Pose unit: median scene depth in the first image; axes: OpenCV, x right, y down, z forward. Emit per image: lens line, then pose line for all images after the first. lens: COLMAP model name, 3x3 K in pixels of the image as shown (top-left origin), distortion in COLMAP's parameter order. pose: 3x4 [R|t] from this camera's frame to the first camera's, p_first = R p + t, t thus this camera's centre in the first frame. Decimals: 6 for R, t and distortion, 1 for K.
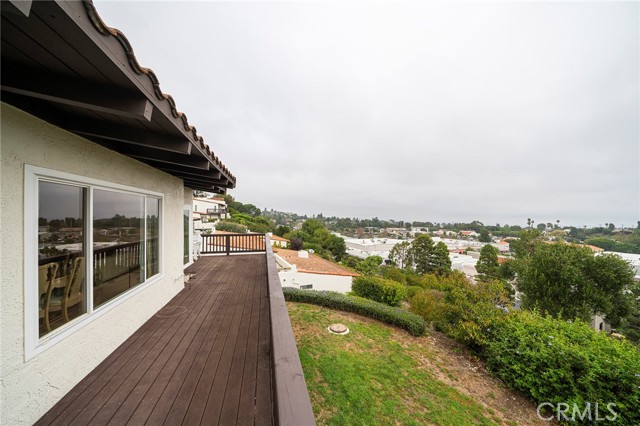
lens RADIAL K [[219.3, 0, 320.6], [0, 219.3, 214.3], [0, 0, 1]] dist [-0.005204, 0.000257]
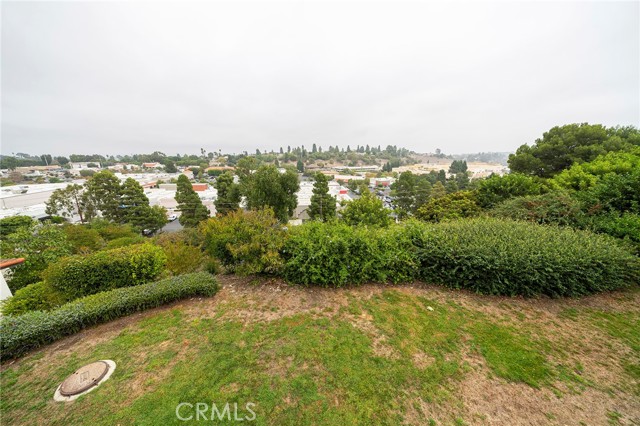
lens RADIAL K [[219.3, 0, 320.8], [0, 219.3, 210.2], [0, 0, 1]] dist [-0.005204, 0.000257]
pose [[0.324884, -0.265952, 0.907590, -0.028497], [-0.006173, 0.959031, 0.283235, 0.002908], [-0.945734, -0.097621, 0.309932, 0.113796]]
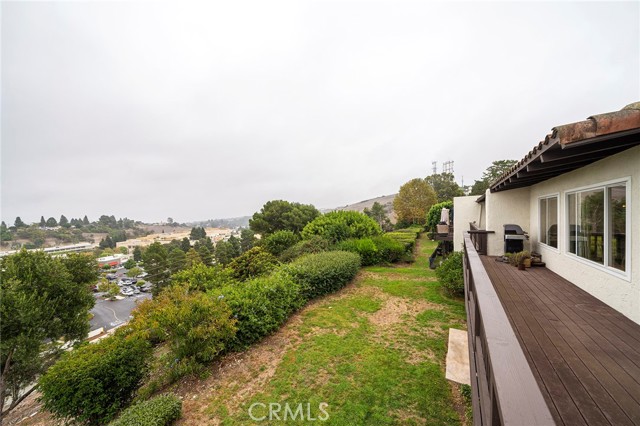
lens RADIAL K [[219.3, 0, 314.0], [0, 219.3, 212.0], [0, 0, 1]] dist [-0.005204, 0.000257]
pose [[-0.663285, 0.013602, 0.748244, -0.075352], [0.012610, 0.999896, -0.006998, 0.002844], [-0.748261, 0.004794, -0.663387, 0.326695]]
